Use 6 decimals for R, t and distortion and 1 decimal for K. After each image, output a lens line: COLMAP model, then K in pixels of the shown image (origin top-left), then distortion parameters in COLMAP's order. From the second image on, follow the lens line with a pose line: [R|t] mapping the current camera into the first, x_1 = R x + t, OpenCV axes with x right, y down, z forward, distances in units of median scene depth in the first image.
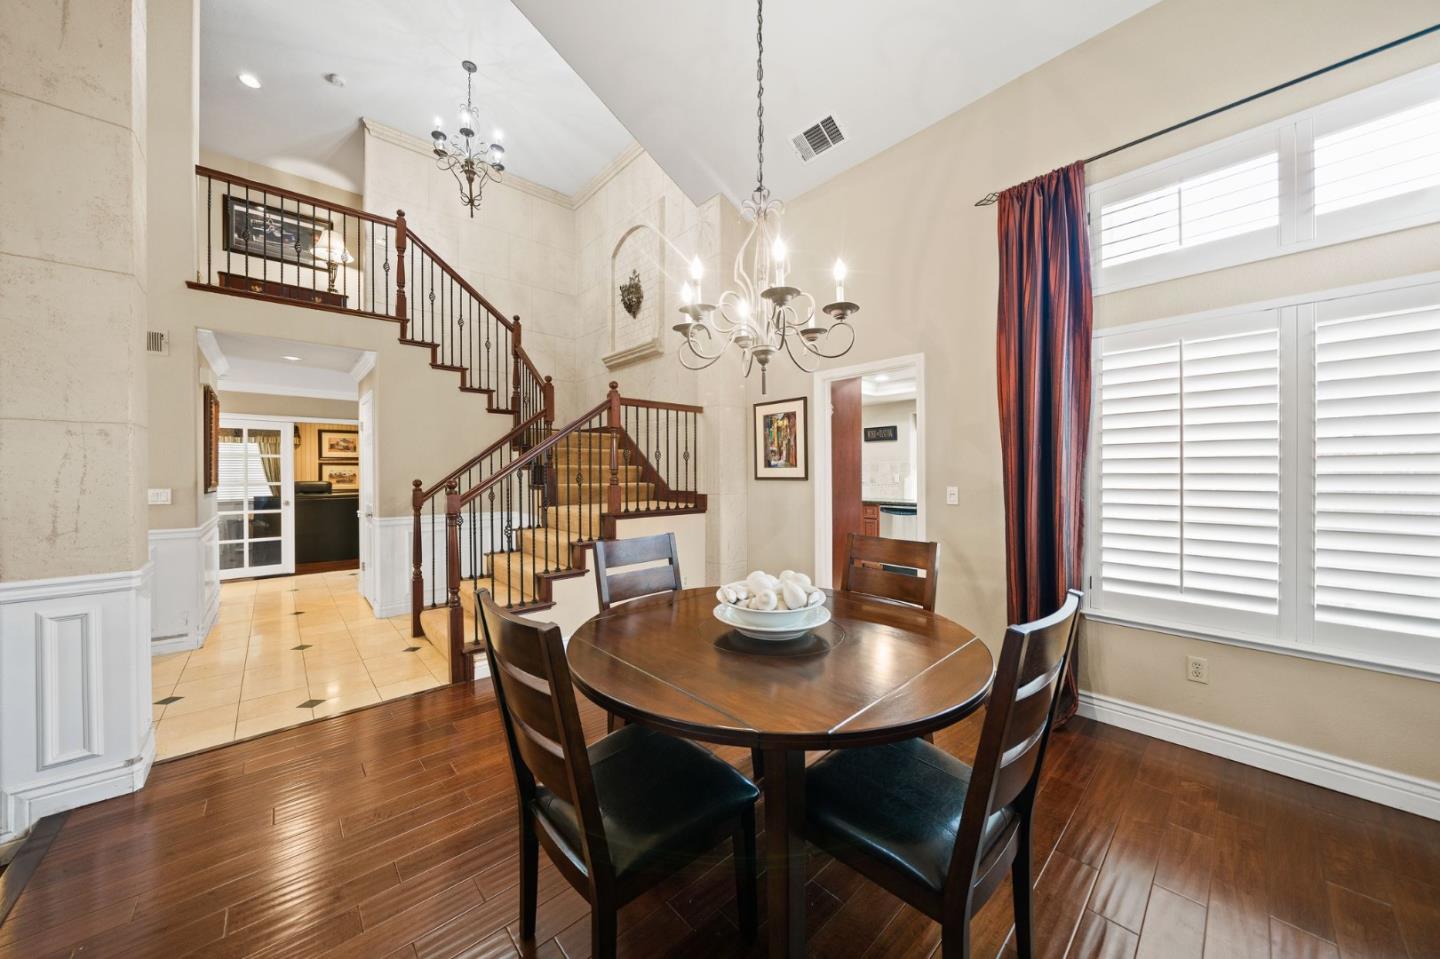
lens RADIAL K [[546.8, 0, 727.6], [0, 546.8, 477.7], [0, 0, 1]] dist [-0.008926, 0.001359]
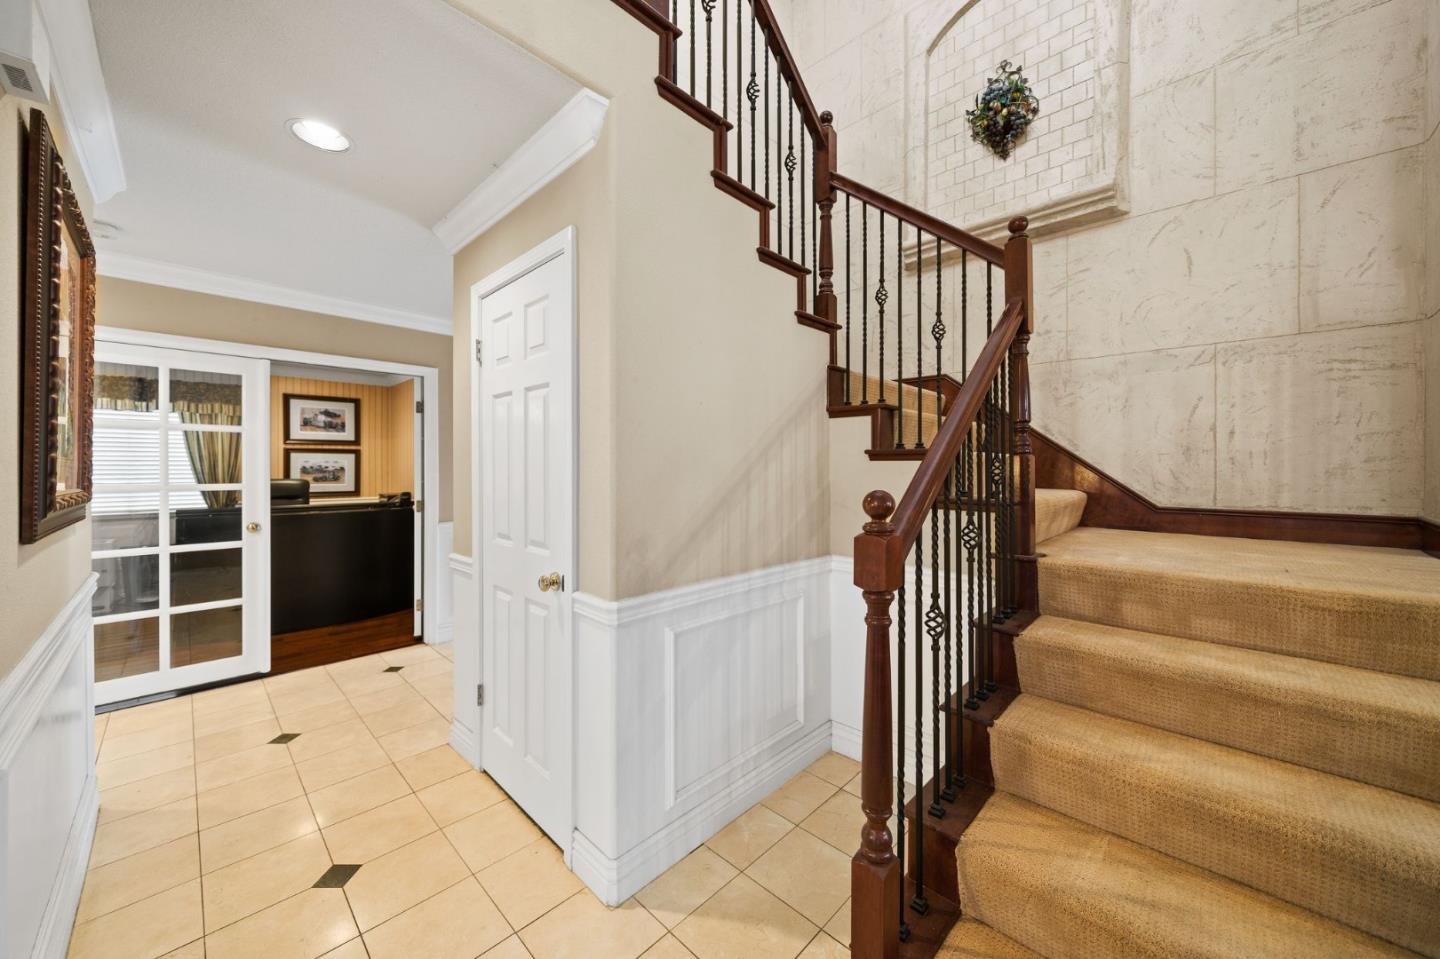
lens RADIAL K [[535.0, 0, 695.2], [0, 535.0, 470.7], [0, 0, 1]] dist [-0.002637, -0.000023]
pose [[0.997145, 0.002990, 0.075445, -0.459785], [-0.002949, 0.999995, -0.000665, -0.004644], [-0.075447, 0.000441, 0.997150, 0.501791]]
